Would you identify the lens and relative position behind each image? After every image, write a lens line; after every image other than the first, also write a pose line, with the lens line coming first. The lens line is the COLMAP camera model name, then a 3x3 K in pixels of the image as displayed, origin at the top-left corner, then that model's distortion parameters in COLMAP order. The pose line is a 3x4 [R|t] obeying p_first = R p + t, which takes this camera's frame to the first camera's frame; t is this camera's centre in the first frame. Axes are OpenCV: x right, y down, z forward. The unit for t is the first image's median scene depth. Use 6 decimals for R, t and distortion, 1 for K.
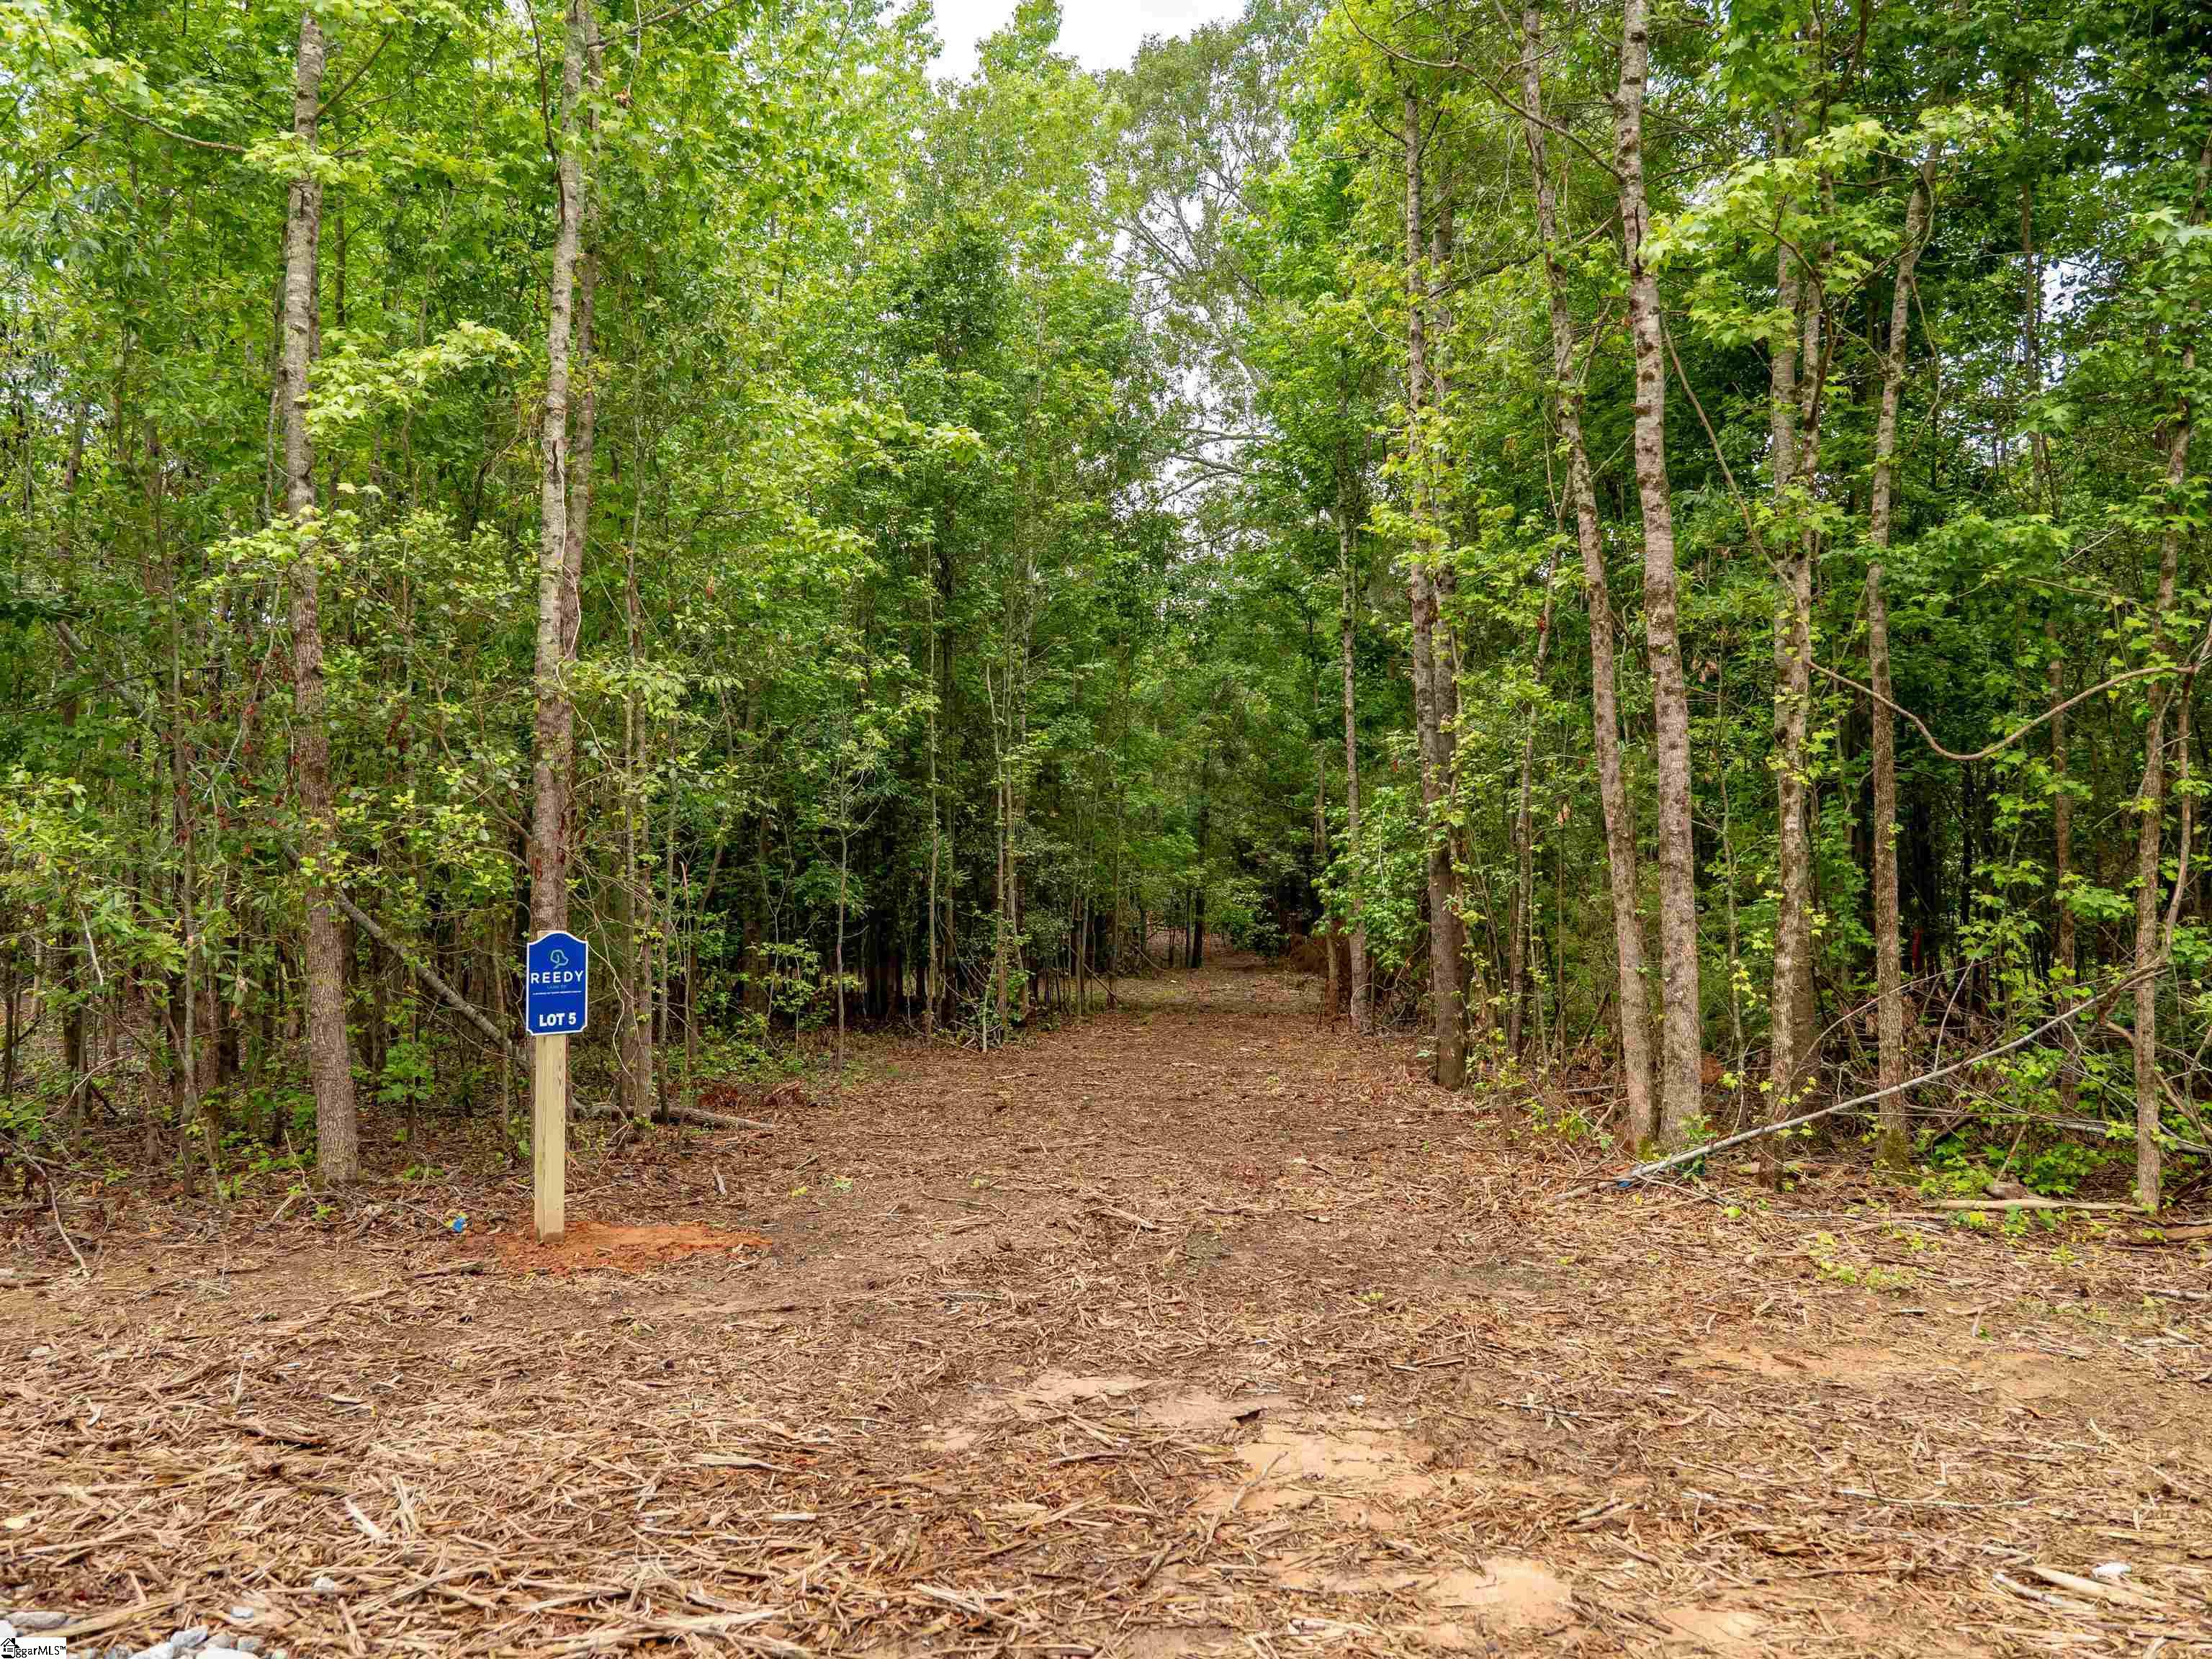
lens RADIAL K [[1748.7, 0, 1112.6], [0, 1748.7, 825.3], [0, 0, 1]] dist [0.007030, 0.004012]
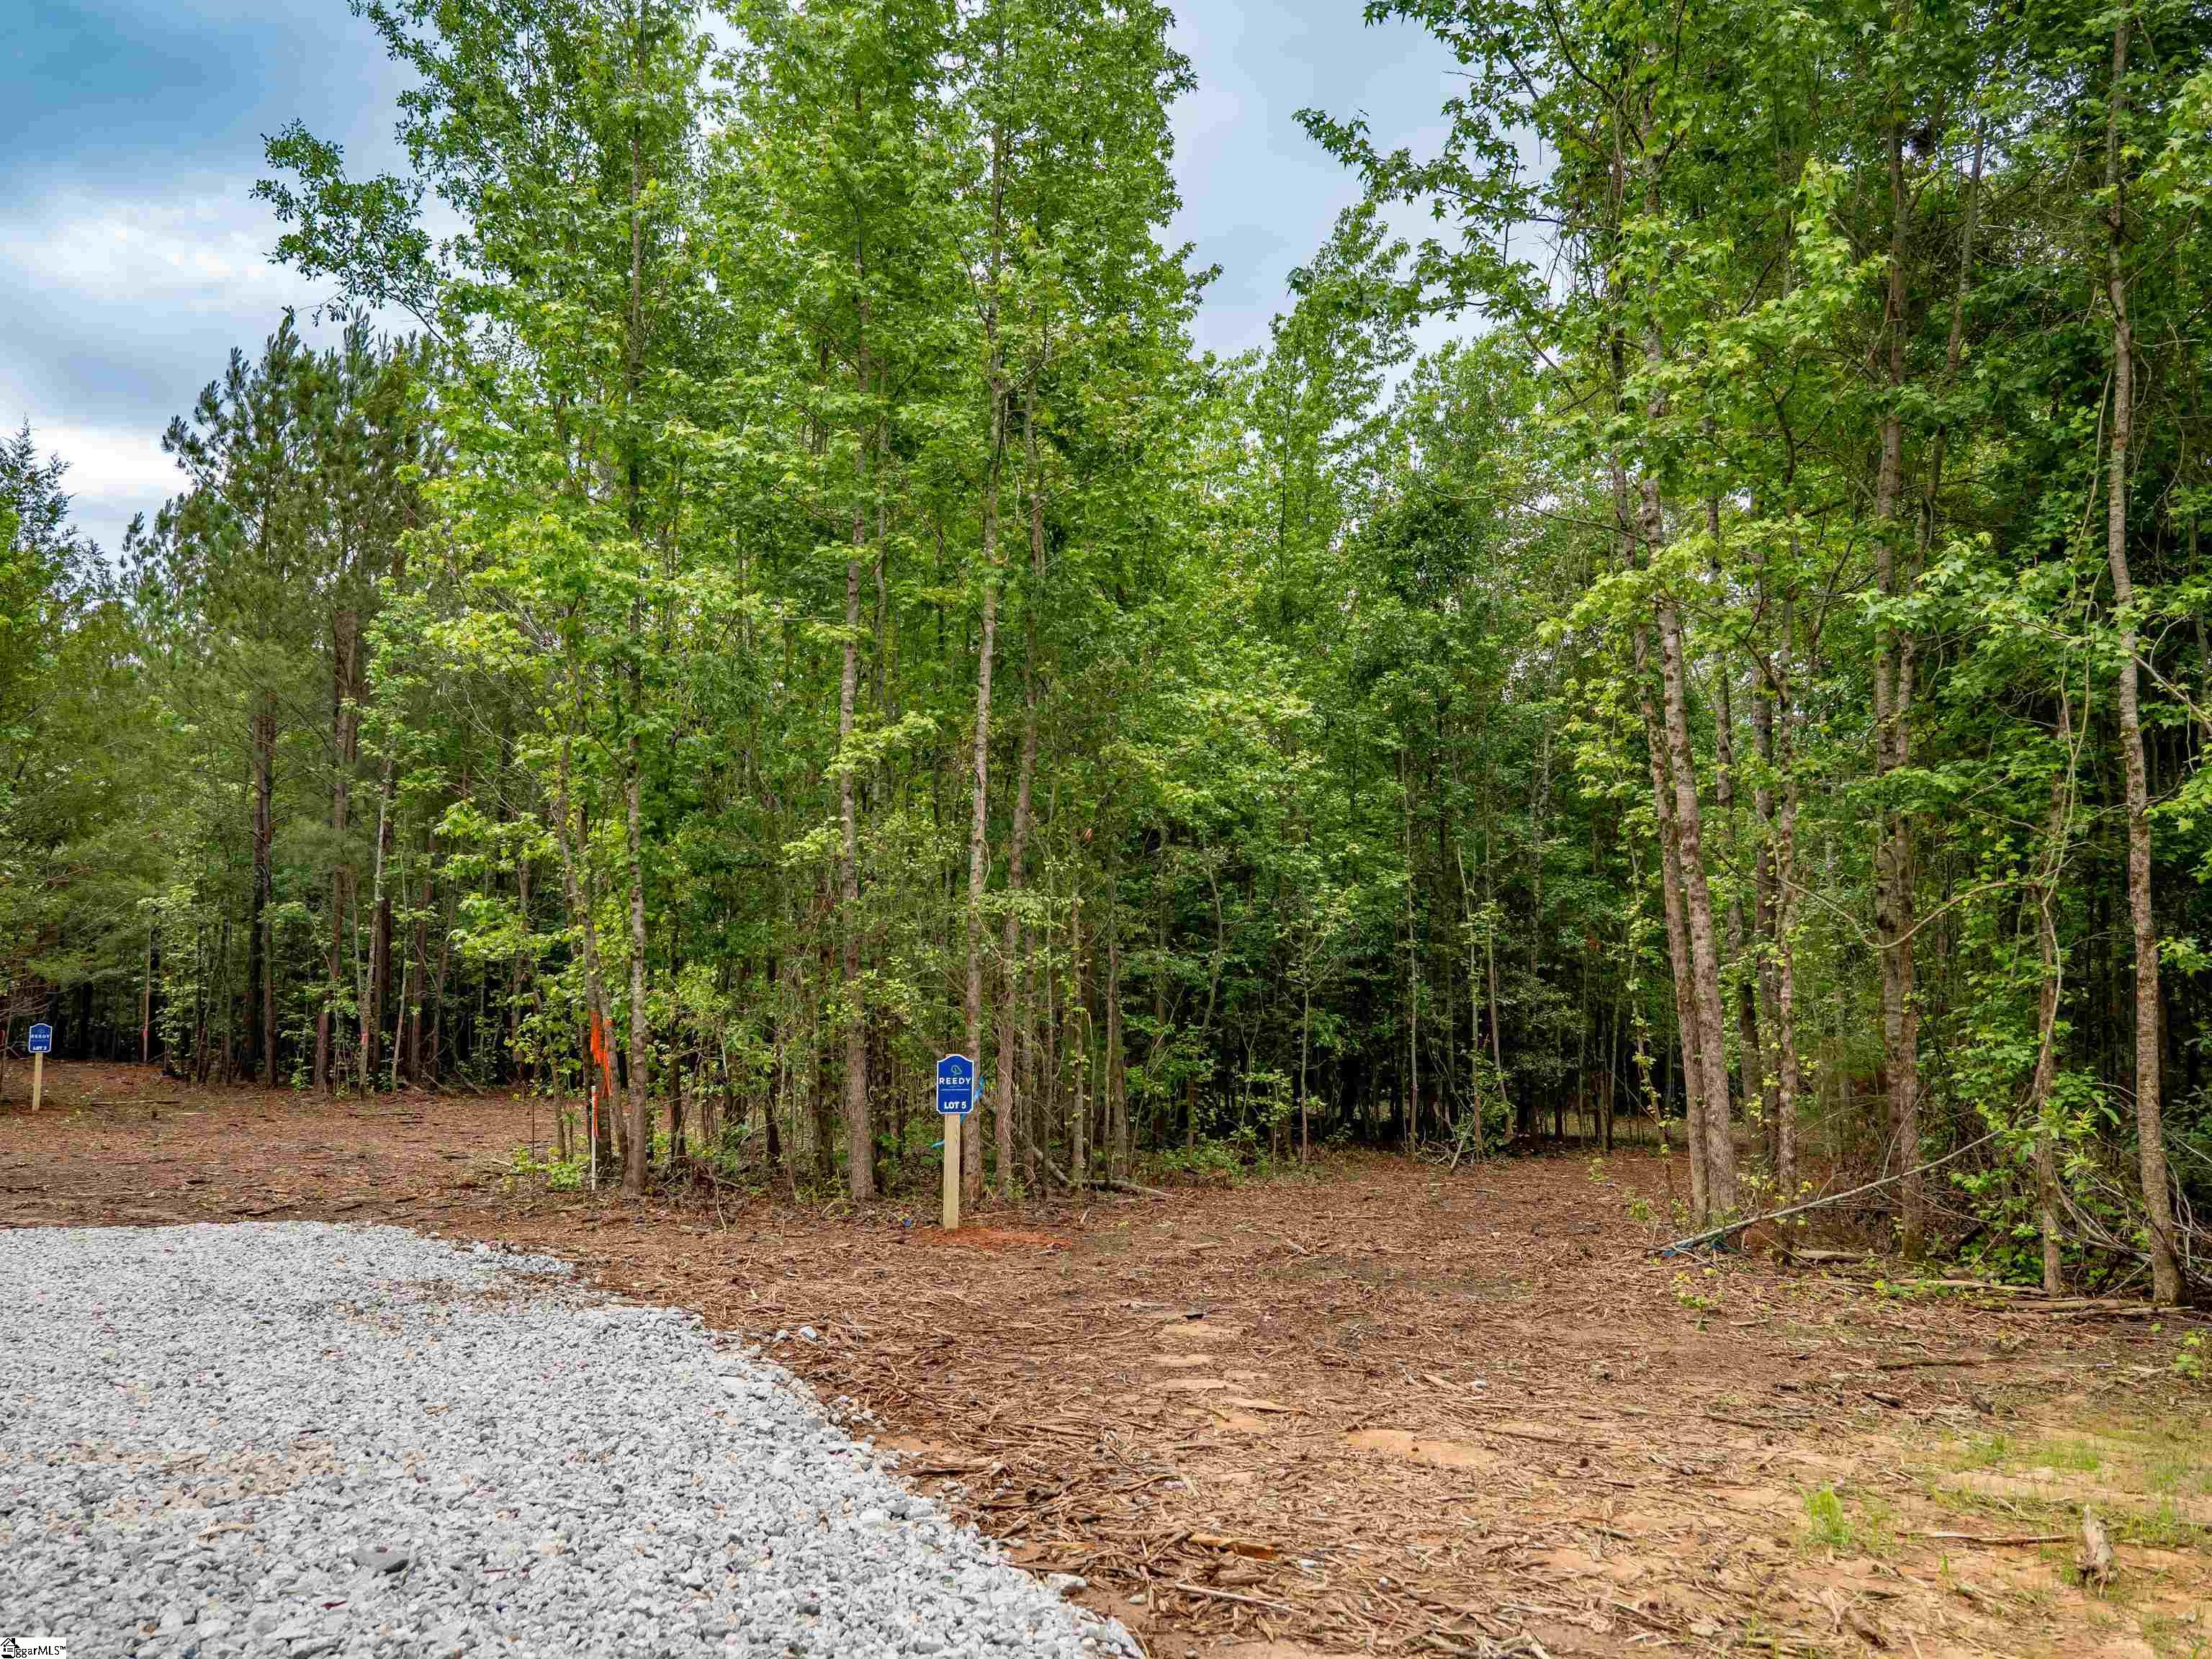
lens RADIAL K [[1748.7, 0, 1100.9], [0, 1748.7, 833.7], [0, 0, 1]] dist [0.007030, 0.004012]
pose [[0.916163, -0.031275, -0.399585, 0.358449], [0.001879, 0.997275, -0.073748, -0.020796], [0.400803, 0.066814, 0.913725, -0.382188]]
